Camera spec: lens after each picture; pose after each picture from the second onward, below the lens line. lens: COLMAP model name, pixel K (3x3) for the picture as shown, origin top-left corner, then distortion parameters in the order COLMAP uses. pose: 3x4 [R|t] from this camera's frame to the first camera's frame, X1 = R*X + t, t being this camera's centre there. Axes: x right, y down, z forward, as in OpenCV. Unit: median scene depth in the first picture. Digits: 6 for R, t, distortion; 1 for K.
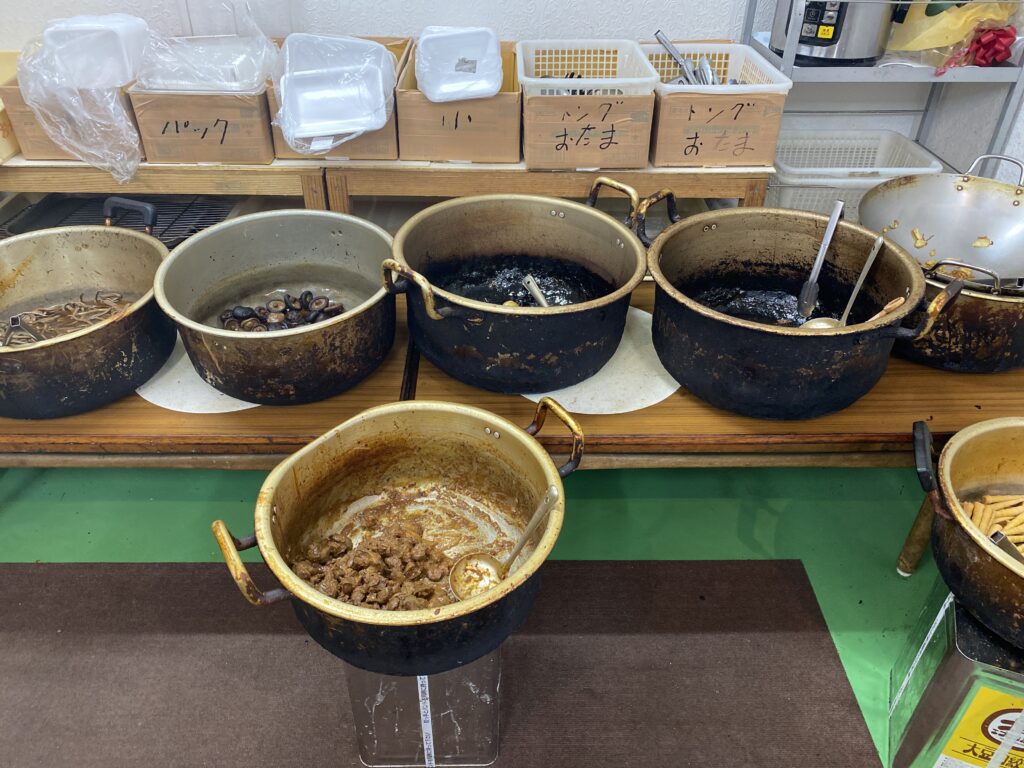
lens RADIAL K [[764.7, 0, 512.0], [0, 764.7, 384.0], [0, 0, 1]] dist [-0.005503, -0.008695]
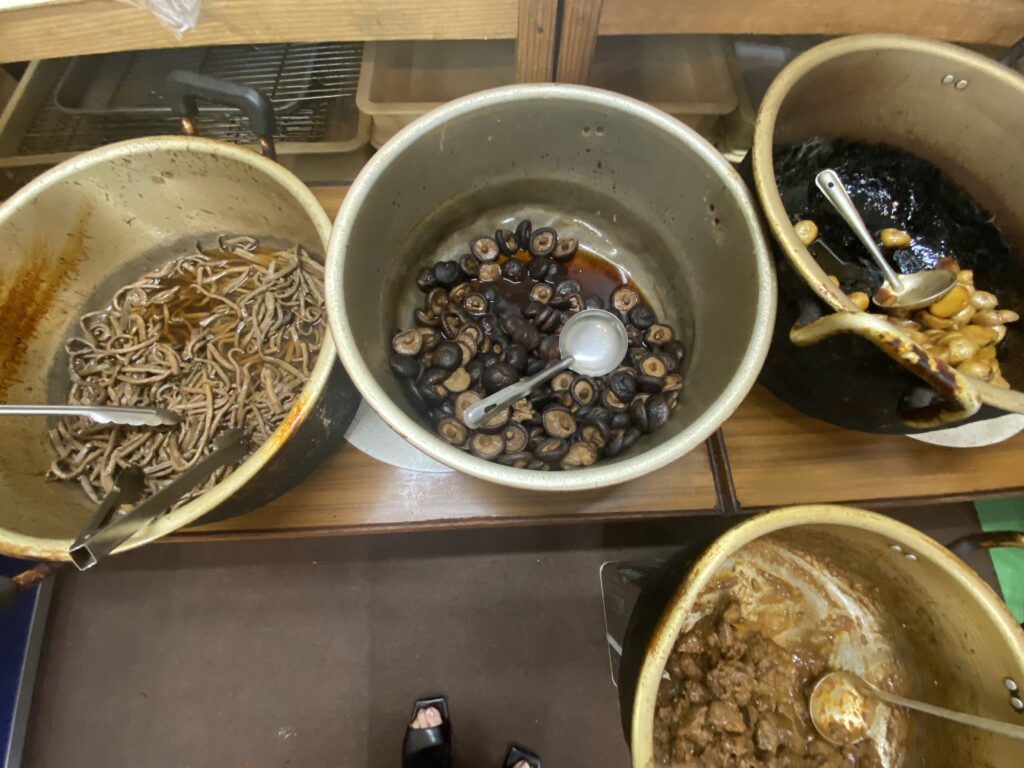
lens RADIAL K [[404.7, 0, 507.6], [0, 404.7, 386.8], [0, 0, 1]] dist [-0.002527, -0.010071]
pose [[0.999582, -0.028906, -0.000876, -0.298990], [0.024362, 0.825371, 0.564065, -0.211362], [-0.015582, -0.563850, 0.825730, 0.642646]]
